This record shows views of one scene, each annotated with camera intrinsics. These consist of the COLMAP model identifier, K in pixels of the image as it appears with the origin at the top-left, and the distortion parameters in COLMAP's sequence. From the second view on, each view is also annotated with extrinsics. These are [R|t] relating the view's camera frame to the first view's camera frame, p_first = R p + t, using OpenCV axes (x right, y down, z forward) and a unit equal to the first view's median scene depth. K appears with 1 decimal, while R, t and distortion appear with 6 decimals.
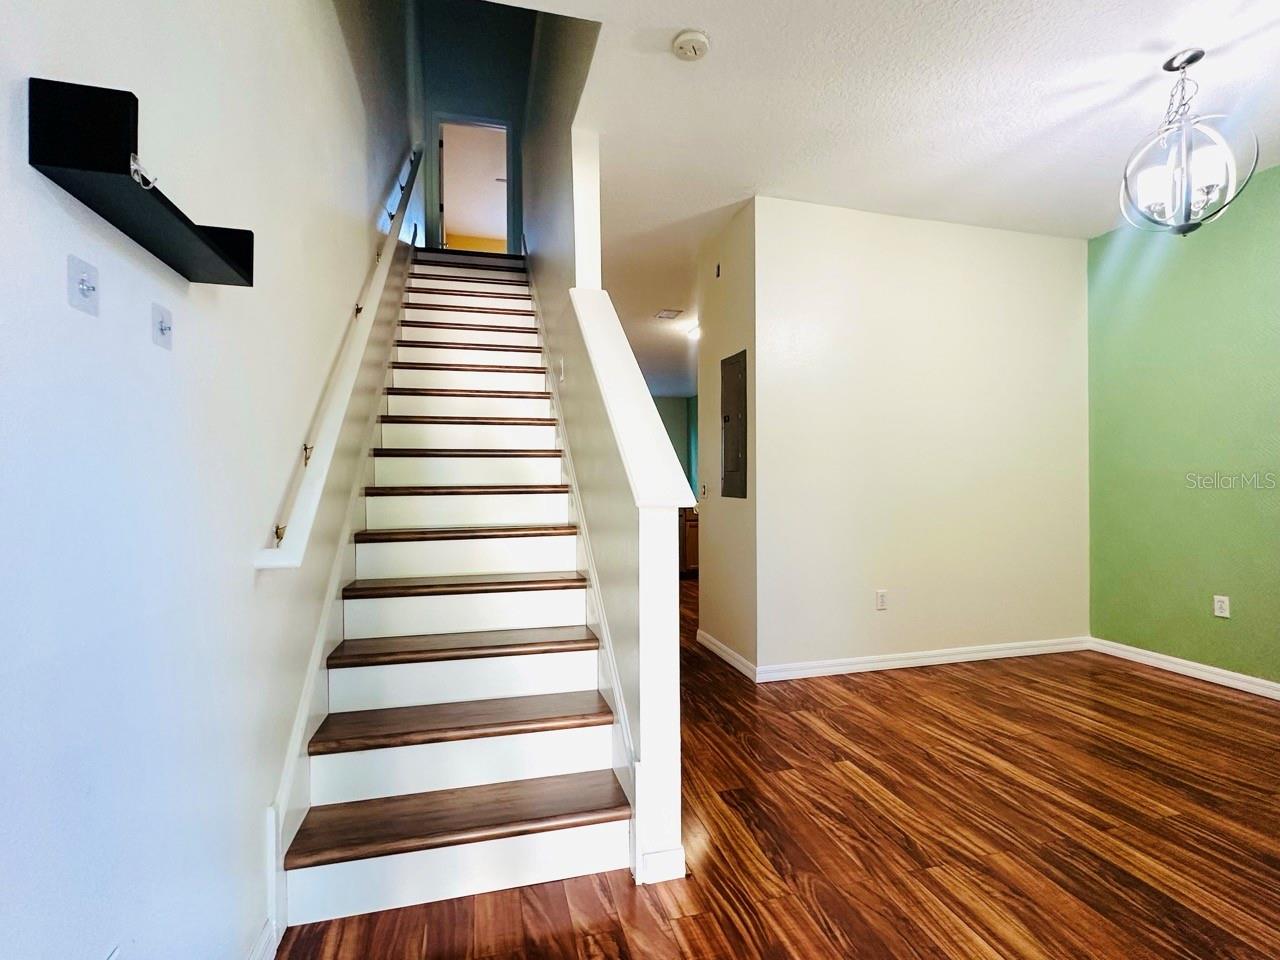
lens RADIAL K [[609.1, 0, 637.3], [0, 609.1, 481.8], [0, 0, 1]] dist [-0.003521, 0.000577]
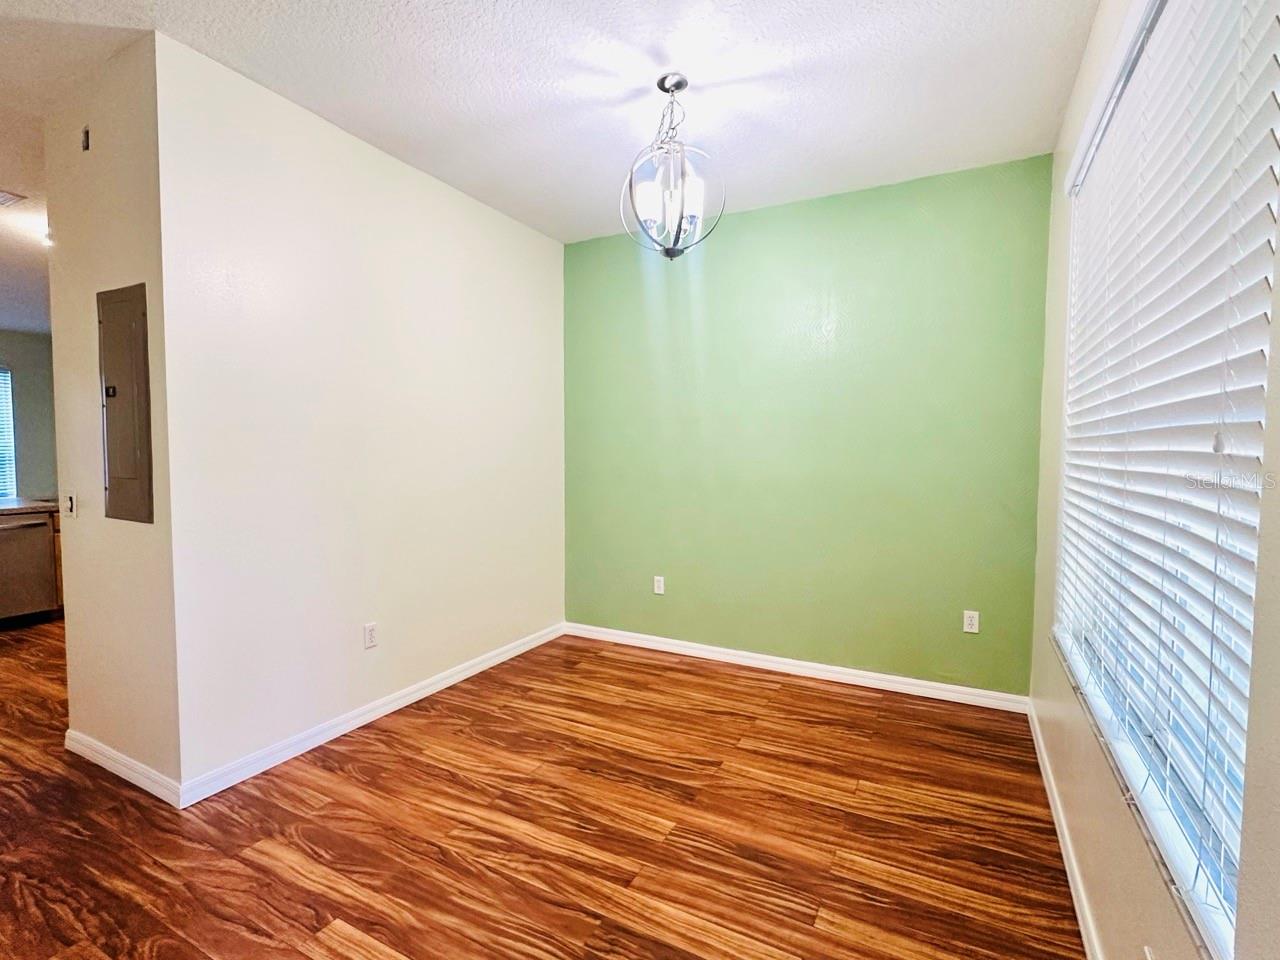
lens RADIAL K [[609.1, 0, 637.3], [0, 609.1, 481.8], [0, 0, 1]] dist [-0.003521, 0.000577]
pose [[0.681093, -0.030558, 0.731559, 0.079056], [-0.008787, 0.998716, 0.049898, -0.065924], [-0.732144, -0.040414, 0.679950, 0.268317]]
